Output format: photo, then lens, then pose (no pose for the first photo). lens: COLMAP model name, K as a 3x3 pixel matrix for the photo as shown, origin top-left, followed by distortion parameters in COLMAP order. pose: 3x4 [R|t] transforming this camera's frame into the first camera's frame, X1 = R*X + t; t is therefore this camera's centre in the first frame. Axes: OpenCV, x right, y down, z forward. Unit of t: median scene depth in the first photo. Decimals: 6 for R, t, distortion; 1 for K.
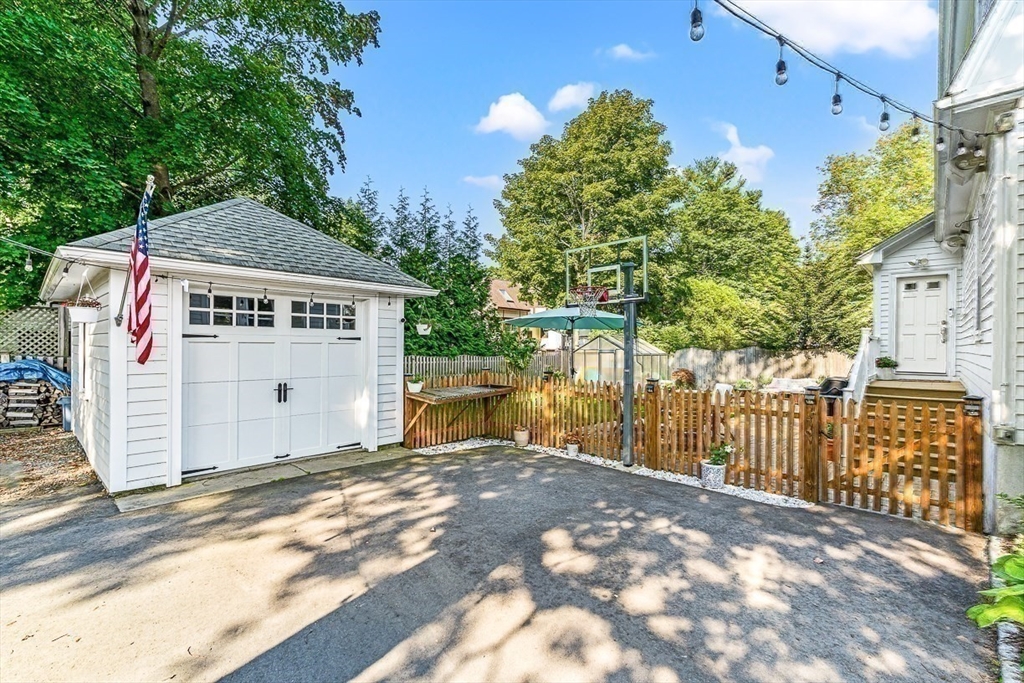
lens RADIAL K [[459.2, 0, 512.0], [0, 459.2, 341.5], [0, 0, 1]] dist [0.001774, 0.000016]
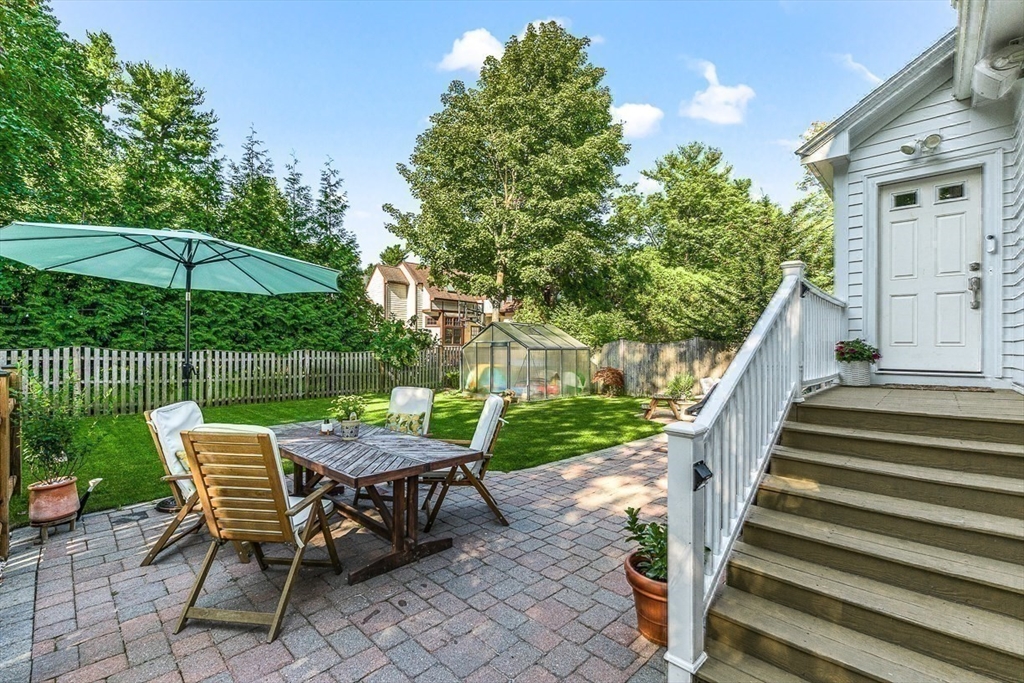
lens RADIAL K [[450.3, 0, 513.2], [0, 450.3, 339.4], [0, 0, 1]] dist [-0.001471, 0.000568]
pose [[0.999920, -0.003090, -0.012297, 0.222742], [0.002990, 0.999963, -0.008114, 0.017844], [0.012322, 0.008077, 0.999891, 0.253052]]
